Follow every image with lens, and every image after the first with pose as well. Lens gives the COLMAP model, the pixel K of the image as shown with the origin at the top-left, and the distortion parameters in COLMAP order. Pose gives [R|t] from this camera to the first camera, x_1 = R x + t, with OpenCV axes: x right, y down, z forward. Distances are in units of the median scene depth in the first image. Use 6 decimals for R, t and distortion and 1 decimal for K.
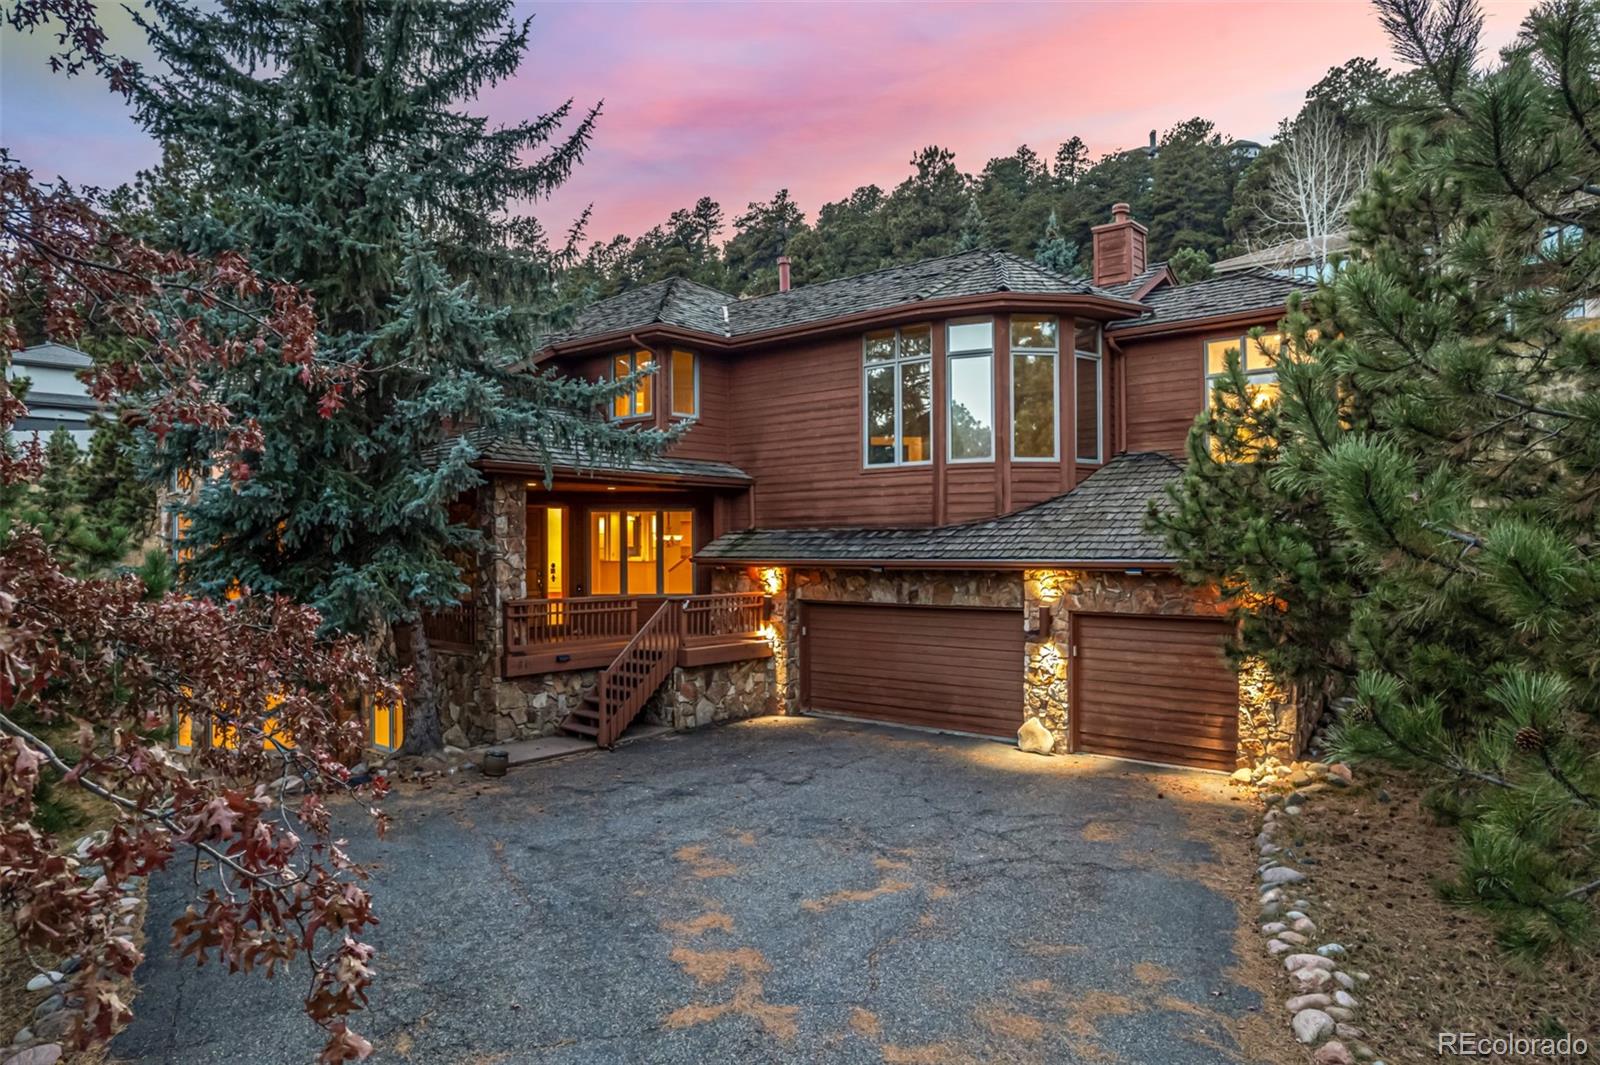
lens RADIAL K [[1008.4, 0, 800.4], [0, 1008.4, 534.2], [0, 0, 1]] dist [-0.052951, 0.013658]
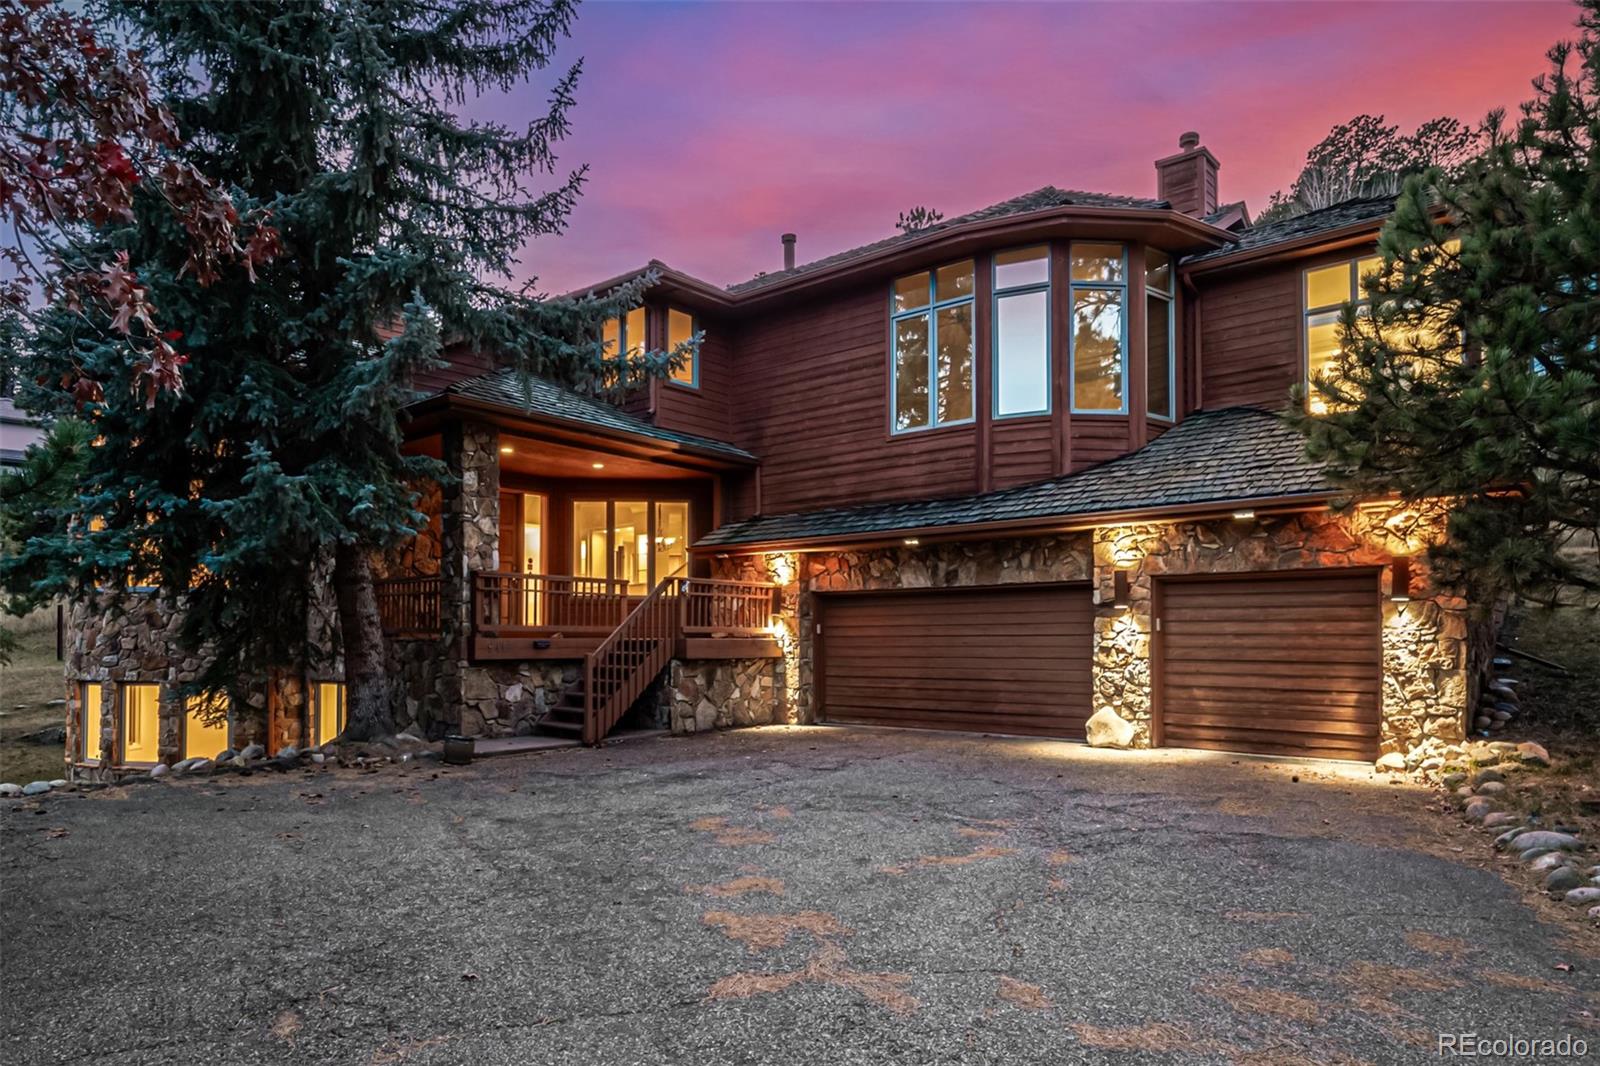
lens RADIAL K [[1110.3, 0, 794.5], [0, 1110.3, 536.8], [0, 0, 1]] dist [-0.001165, 0.001689]
pose [[0.999958, 0.005731, -0.007200, -0.025073], [-0.005820, 0.999906, -0.012397, 0.068621], [0.007128, 0.012439, 0.999897, 0.095964]]
